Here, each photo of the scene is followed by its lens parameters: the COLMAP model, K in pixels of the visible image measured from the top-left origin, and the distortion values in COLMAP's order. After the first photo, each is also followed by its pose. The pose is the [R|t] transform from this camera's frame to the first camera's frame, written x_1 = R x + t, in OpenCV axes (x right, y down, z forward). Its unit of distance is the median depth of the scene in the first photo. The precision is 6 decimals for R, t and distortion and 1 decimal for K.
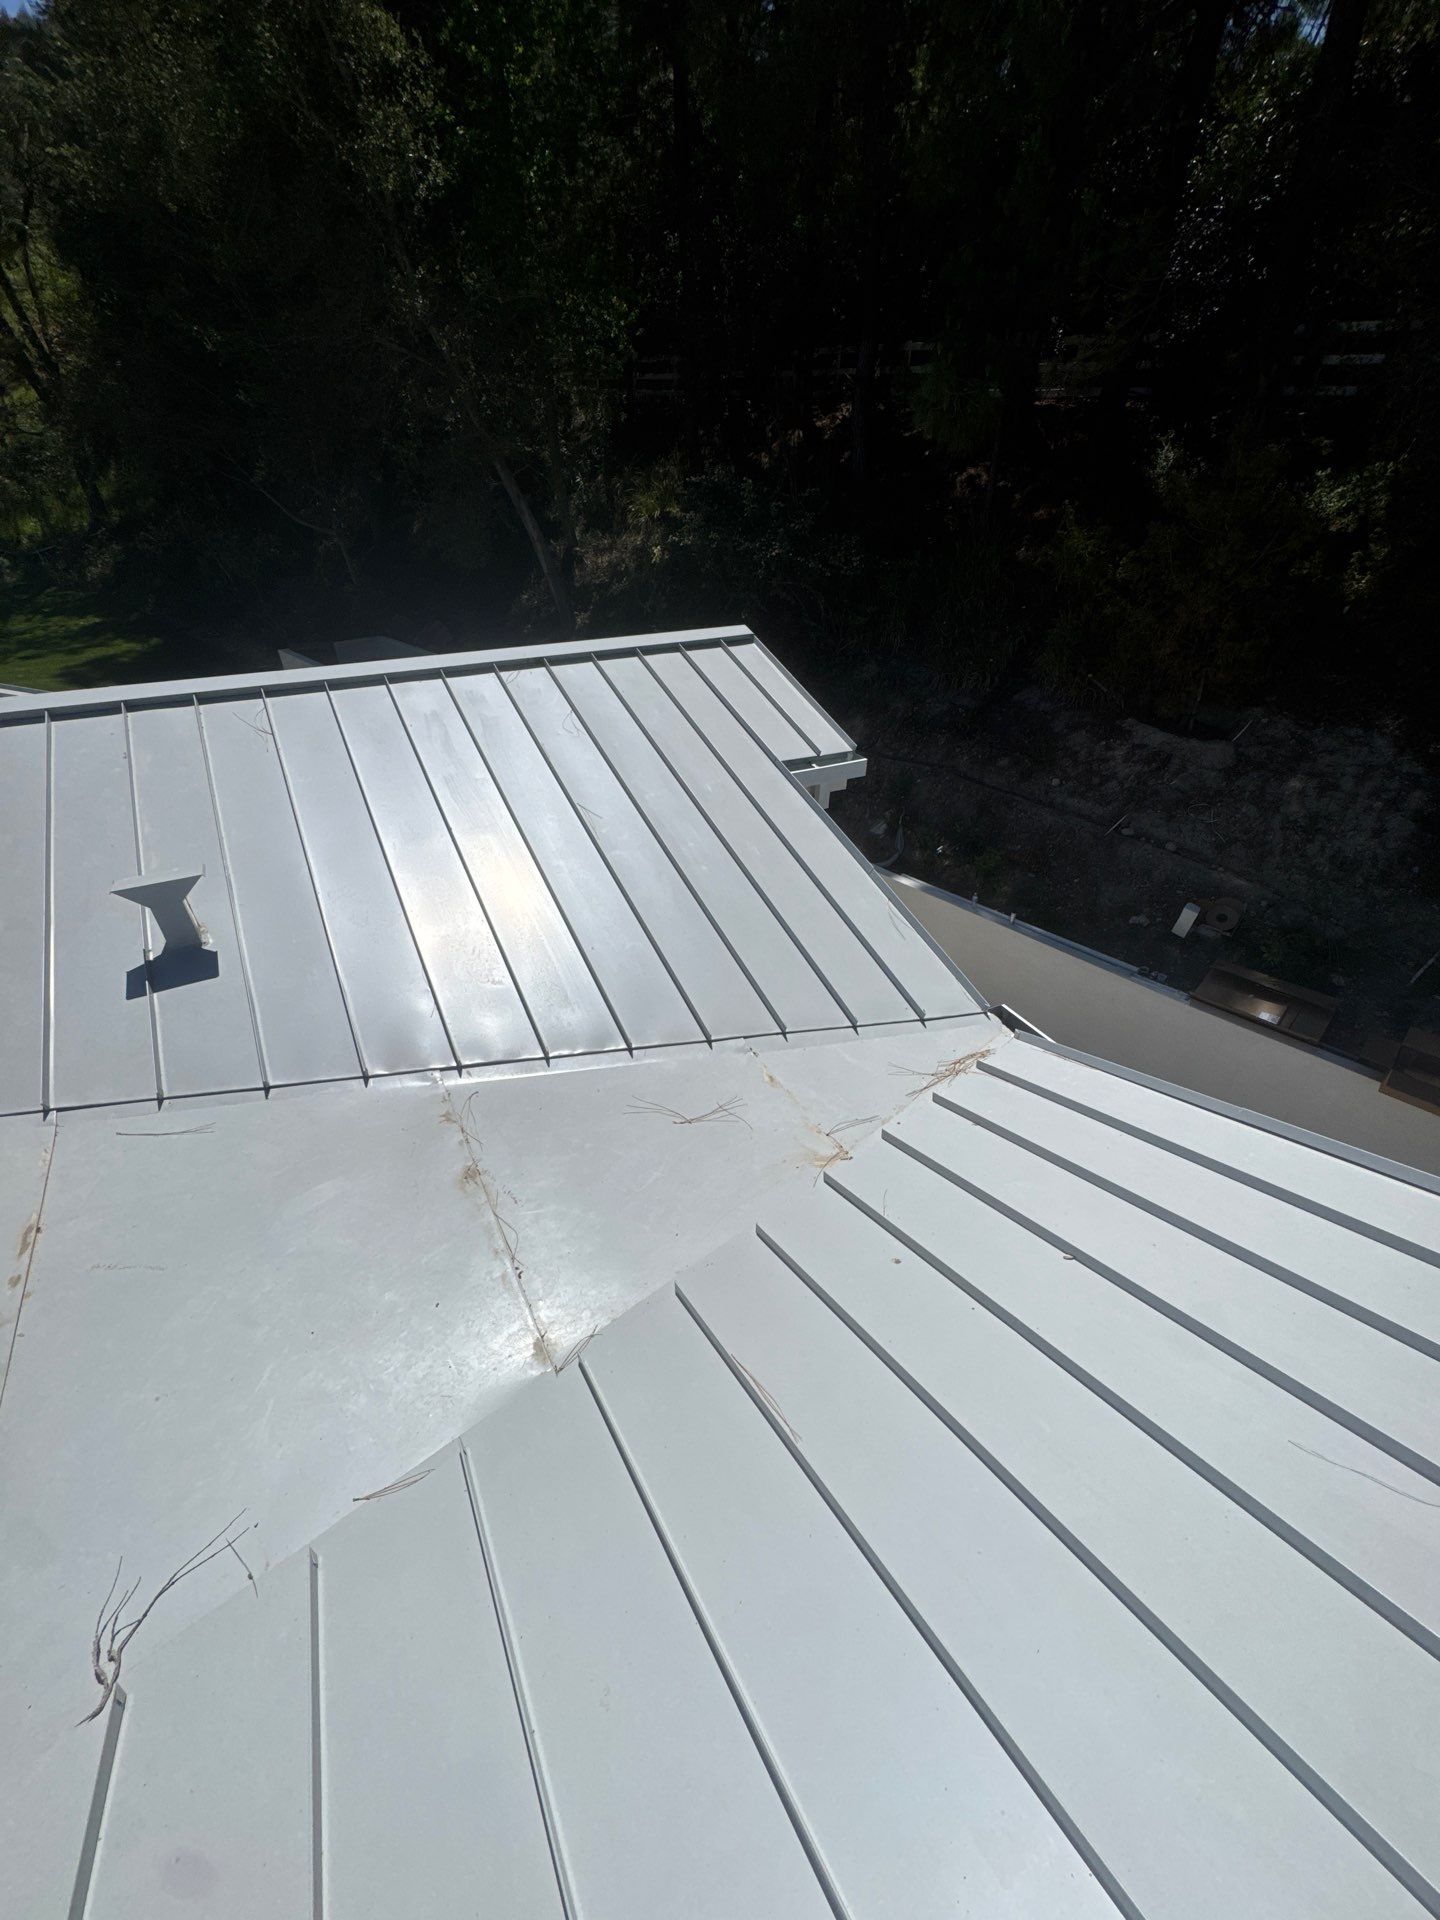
lens RADIAL K [[761.9, 0, 723.6], [0, 761.9, 965.2], [0, 0, 1]] dist [-0.001714, 0.000159]
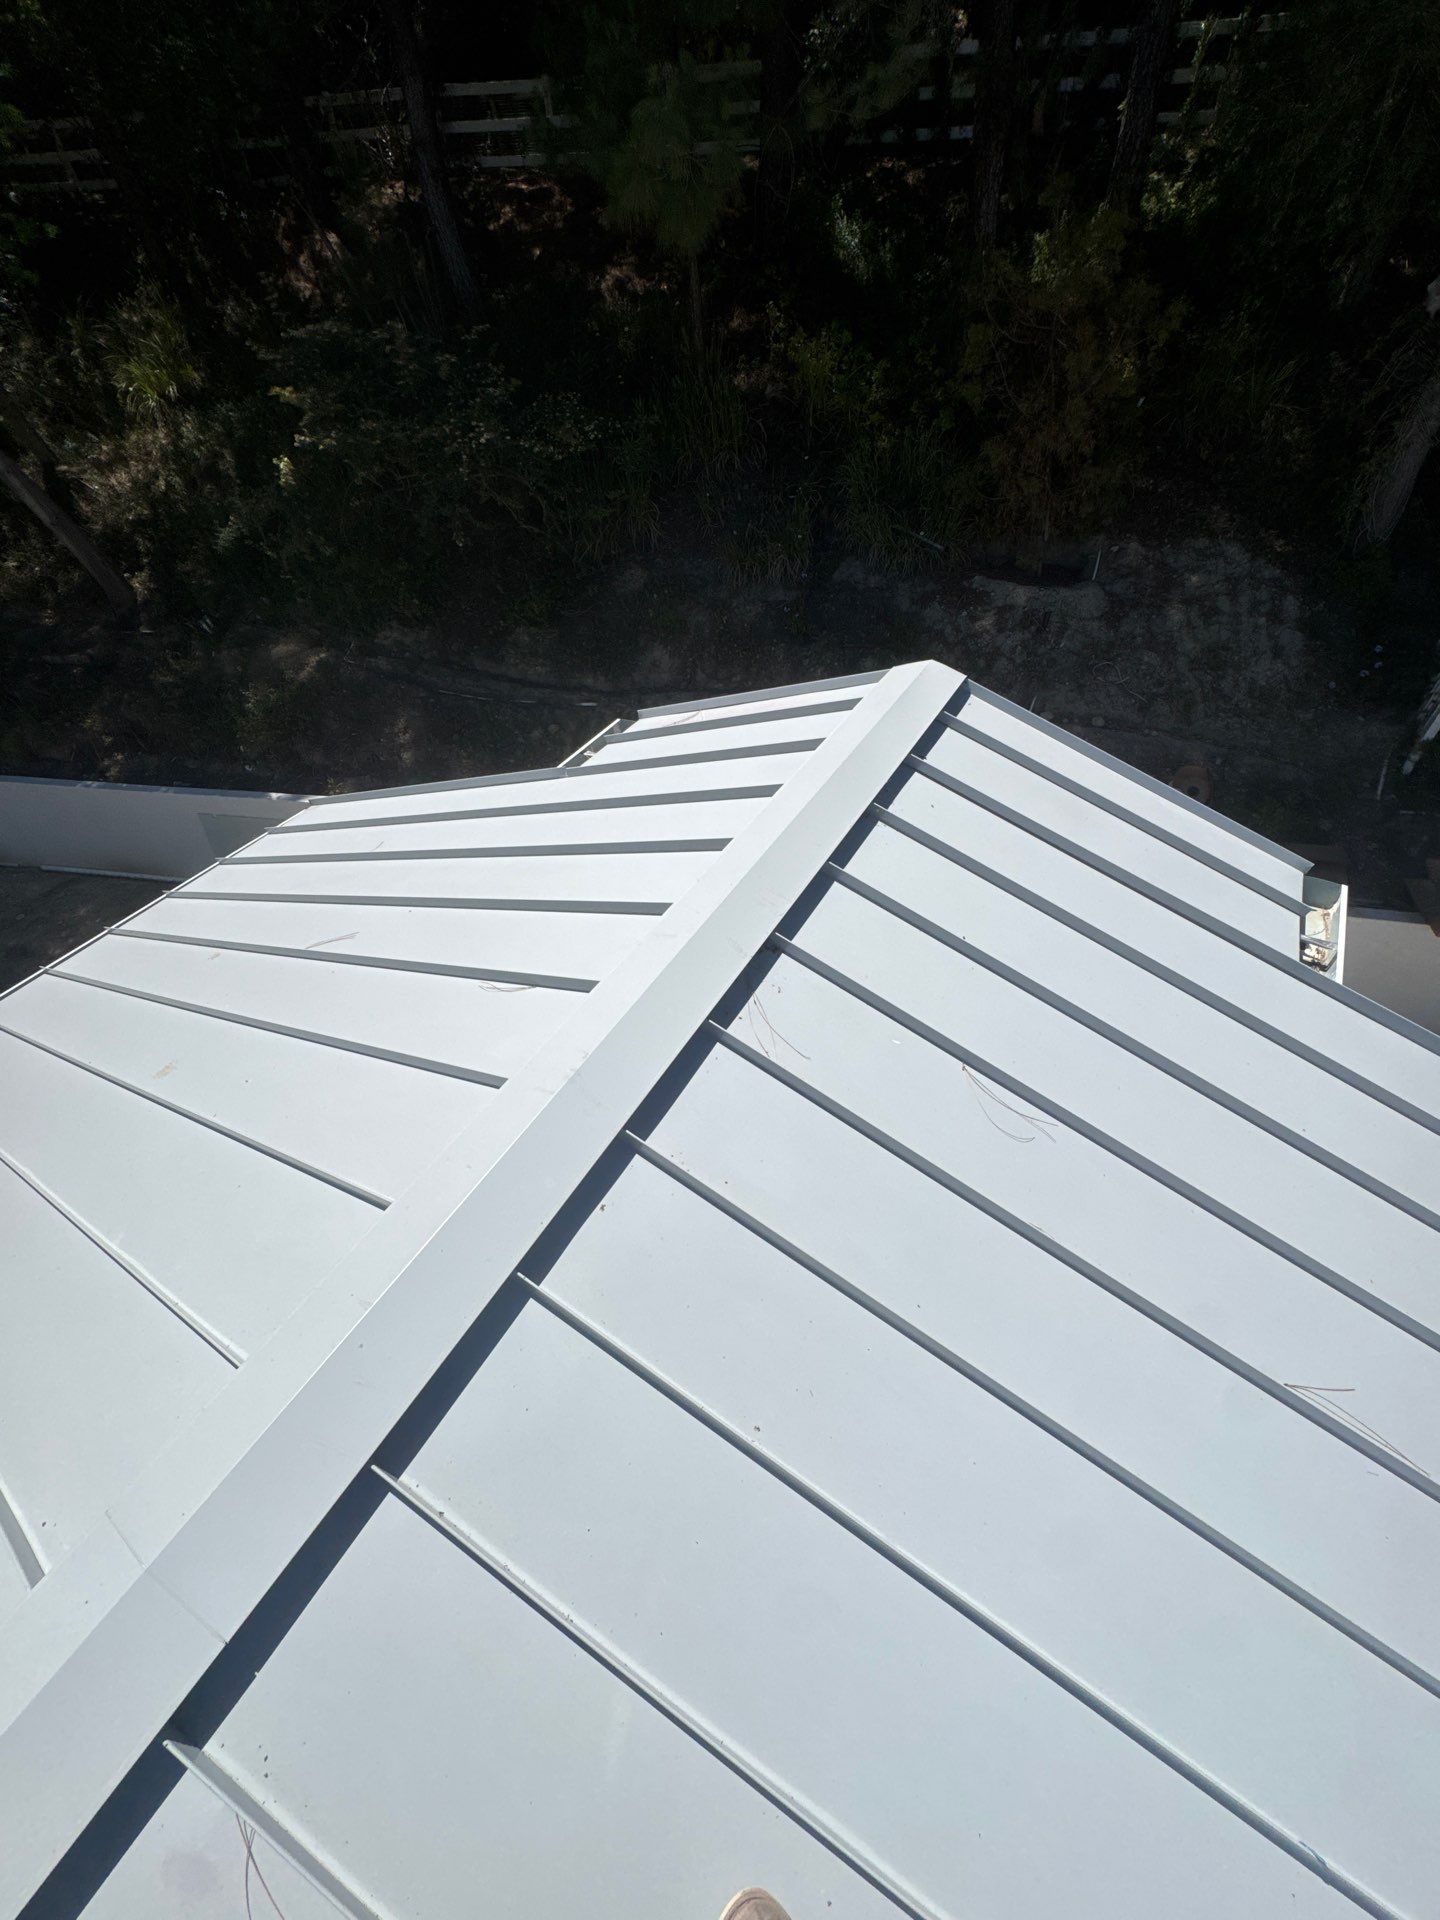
lens RADIAL K [[761.9, 0, 723.6], [0, 761.9, 965.2], [0, 0, 1]] dist [-0.001714, 0.000159]
pose [[0.855639, -0.399353, 0.329239, -0.194123], [0.340118, 0.913333, 0.223925, -0.242497], [-0.390130, -0.079619, 0.917311, 0.327741]]
